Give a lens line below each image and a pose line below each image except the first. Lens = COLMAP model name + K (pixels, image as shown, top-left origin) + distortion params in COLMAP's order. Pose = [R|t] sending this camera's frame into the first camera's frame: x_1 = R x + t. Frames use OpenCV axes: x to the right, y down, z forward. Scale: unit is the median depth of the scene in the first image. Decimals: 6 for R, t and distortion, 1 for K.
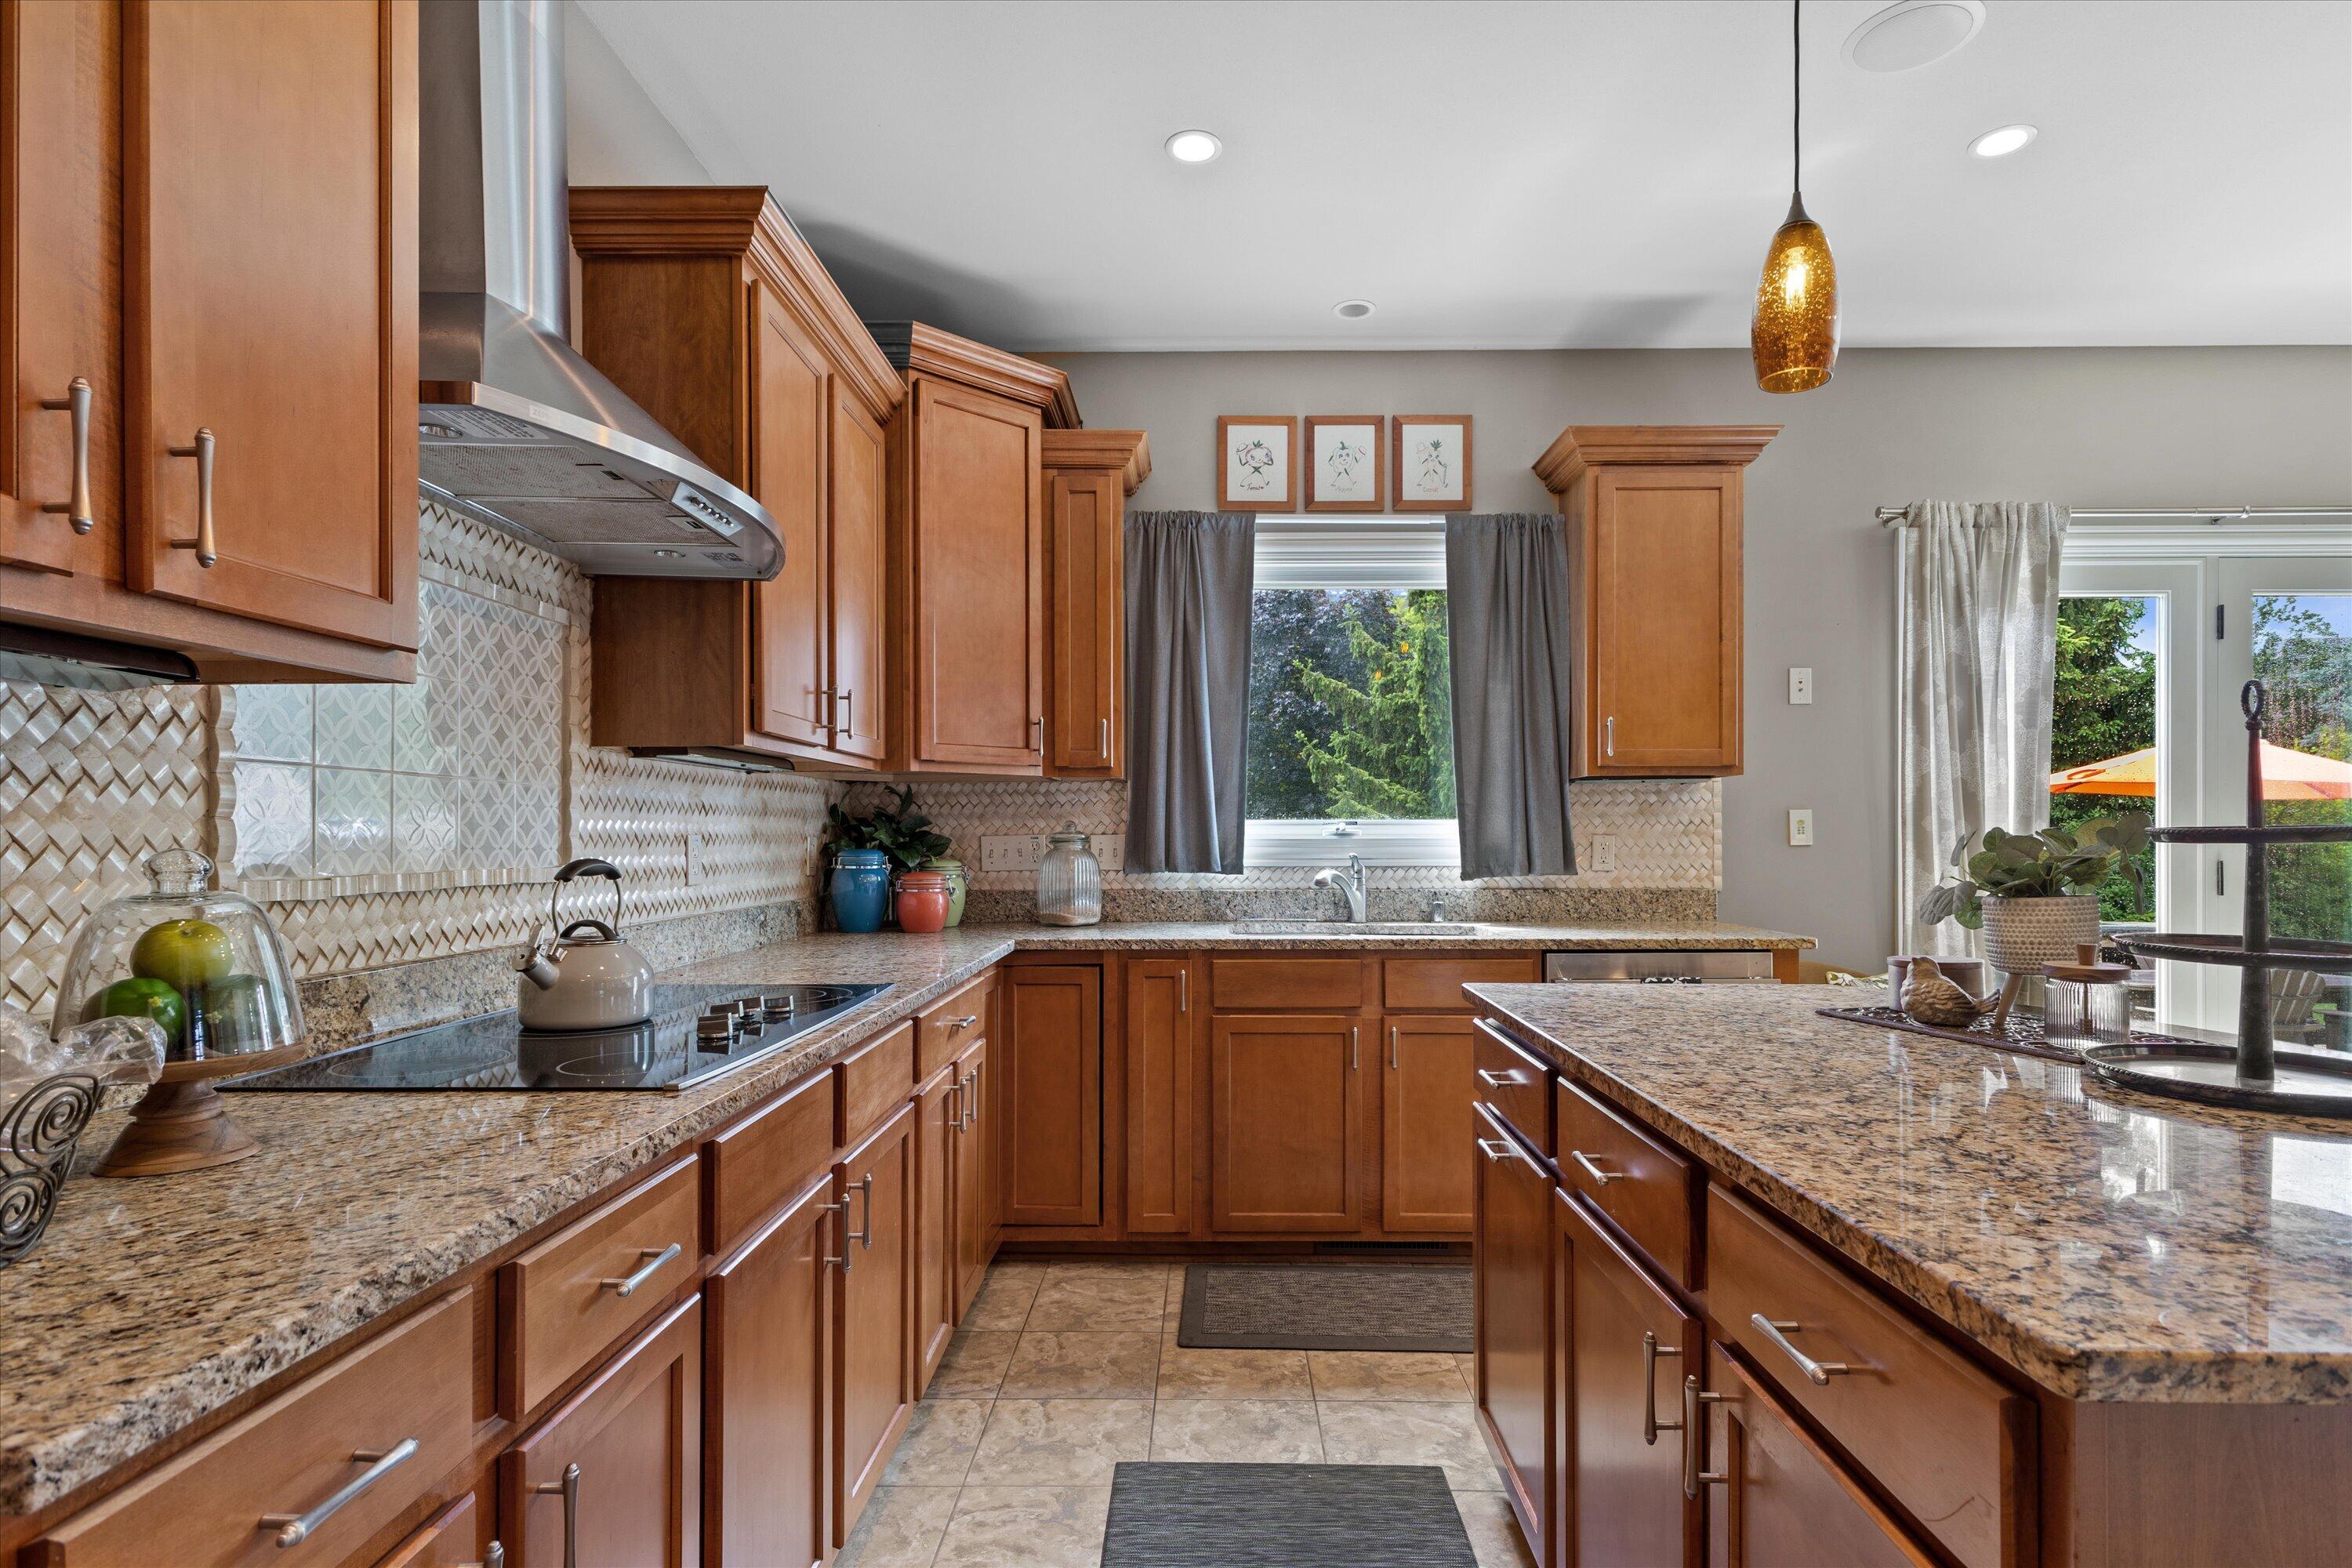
lens RADIAL K [[1185.9, 0, 1181.7], [0, 1185.9, 808.6], [0, 0, 1]] dist [-0.000144, -0.000102]
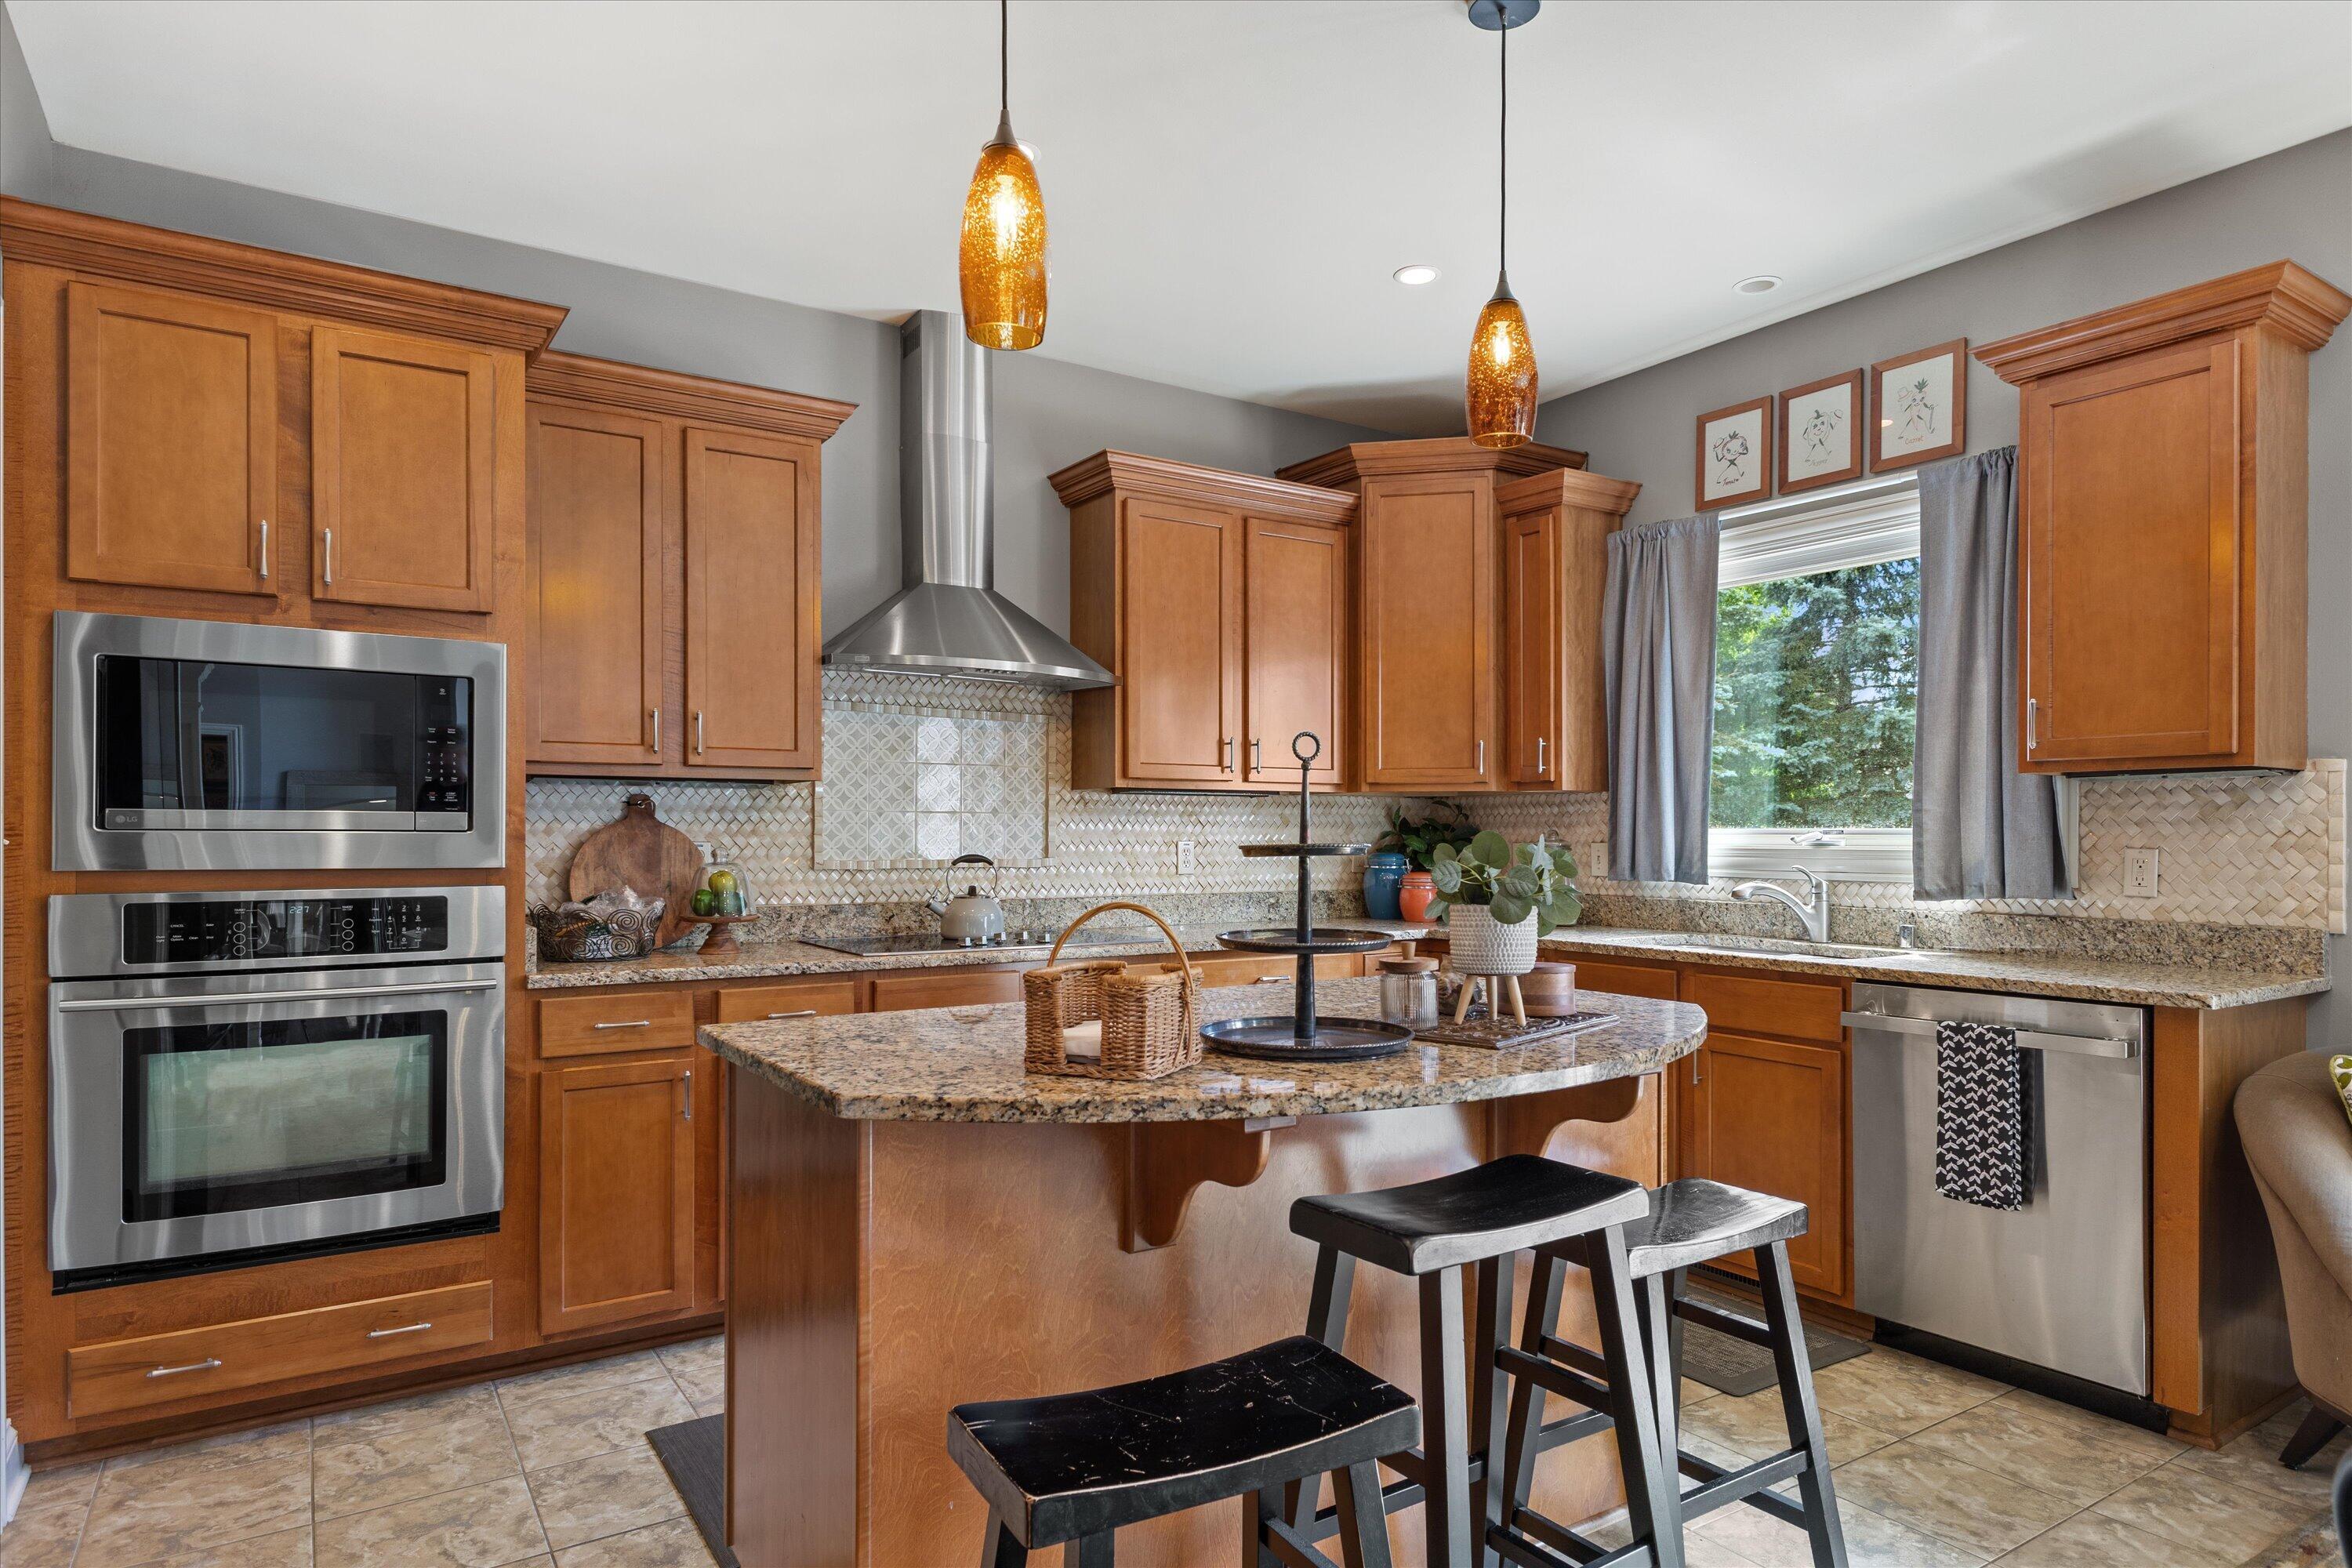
lens RADIAL K [[1333.0, 0, 1176.4], [0, 1333.0, 802.7], [0, 0, 1]] dist [-0.006927, -0.000780]
pose [[0.555953, -0.016076, -0.831058, 0.713013], [0.014739, 0.999846, -0.009481, -0.007739], [0.831083, -0.006978, 0.556105, 0.028437]]
